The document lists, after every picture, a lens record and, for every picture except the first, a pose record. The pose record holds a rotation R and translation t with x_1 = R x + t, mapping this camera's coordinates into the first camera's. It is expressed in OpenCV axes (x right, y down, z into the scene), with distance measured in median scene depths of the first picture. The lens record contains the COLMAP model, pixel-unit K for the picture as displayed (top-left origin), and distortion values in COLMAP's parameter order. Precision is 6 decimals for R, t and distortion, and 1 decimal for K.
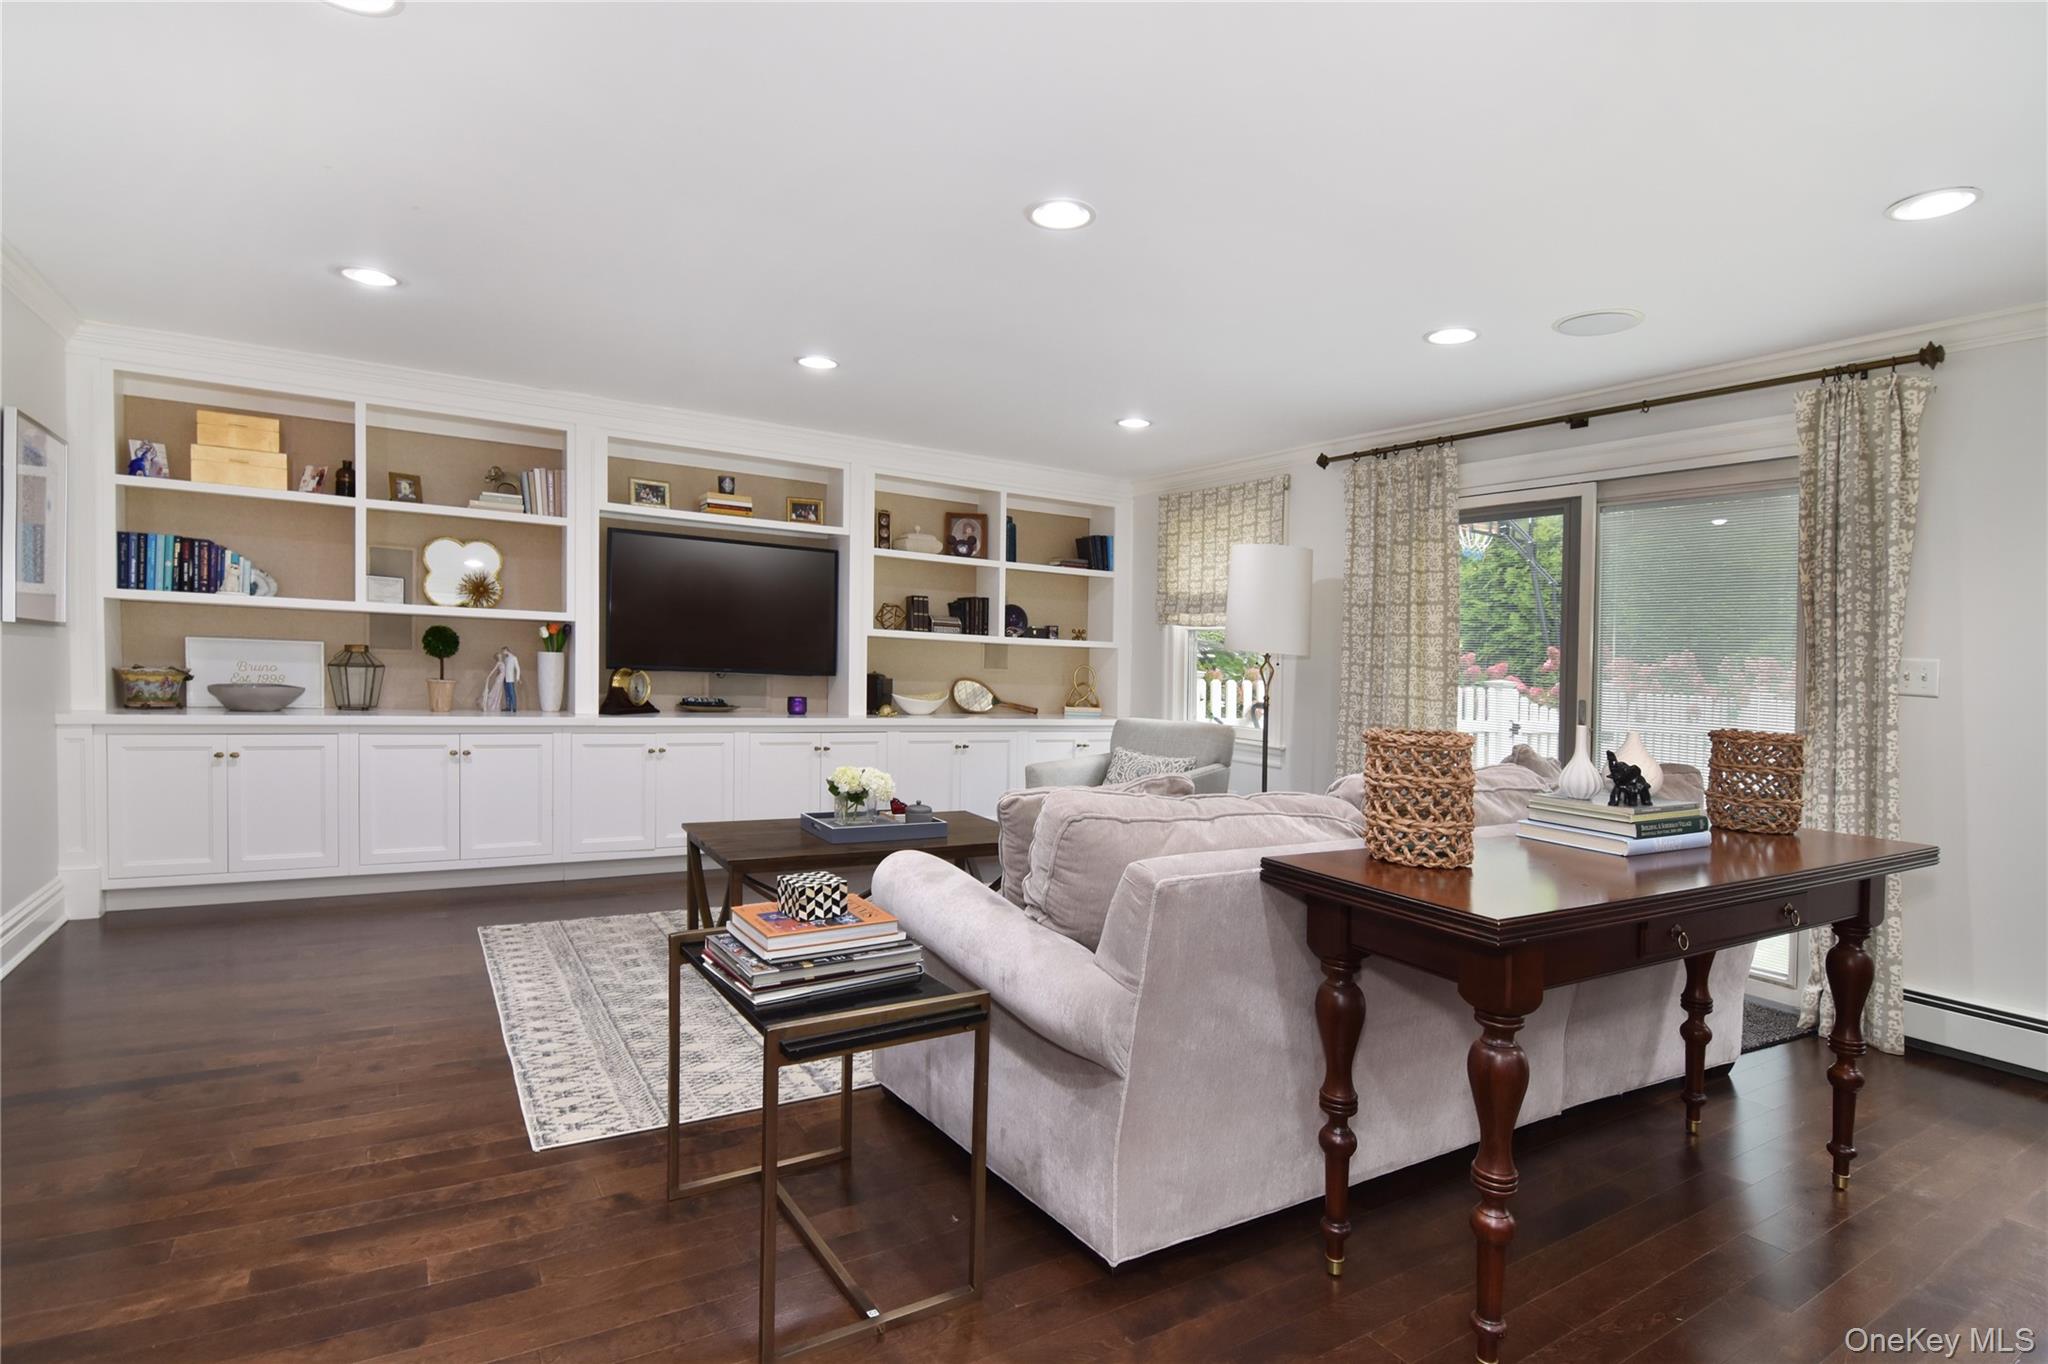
lens RADIAL K [[1020.3, 0, 1008.9], [0, 1020.3, 685.7], [0, 0, 1]] dist [-0.027784, 0.000145]
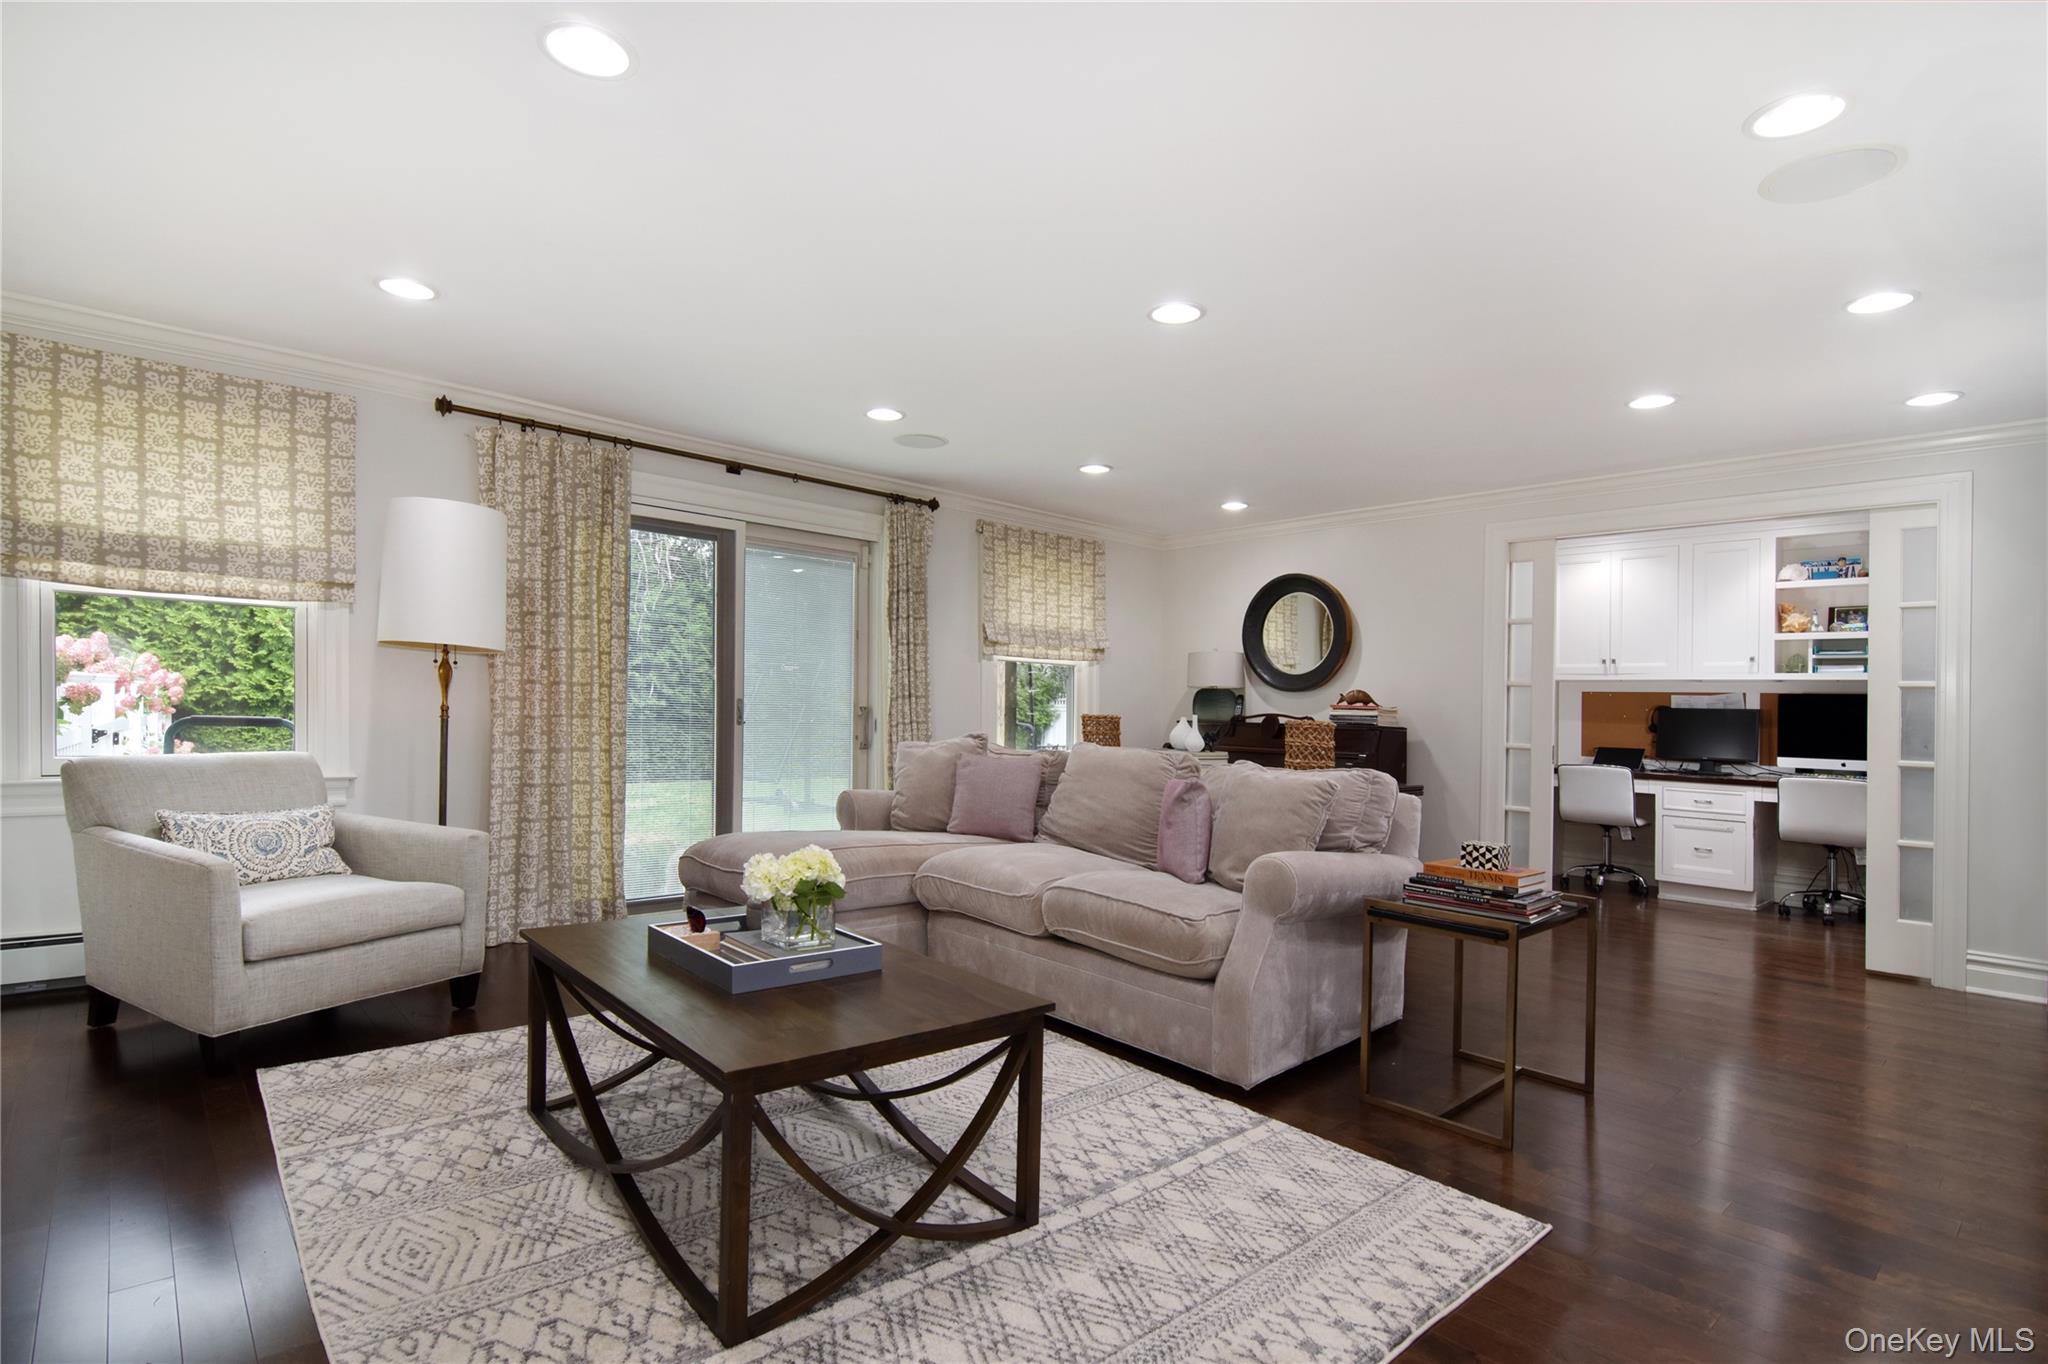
lens RADIAL K [[1020.3, 0, 1008.9], [0, 1020.3, 685.7], [0, 0, 1]] dist [-0.027784, 0.000145]
pose [[-0.178227, -0.021189, 0.983761, -0.637530], [-0.014236, 0.999719, 0.018953, -0.028596], [-0.983886, -0.010626, -0.178479, 0.824159]]
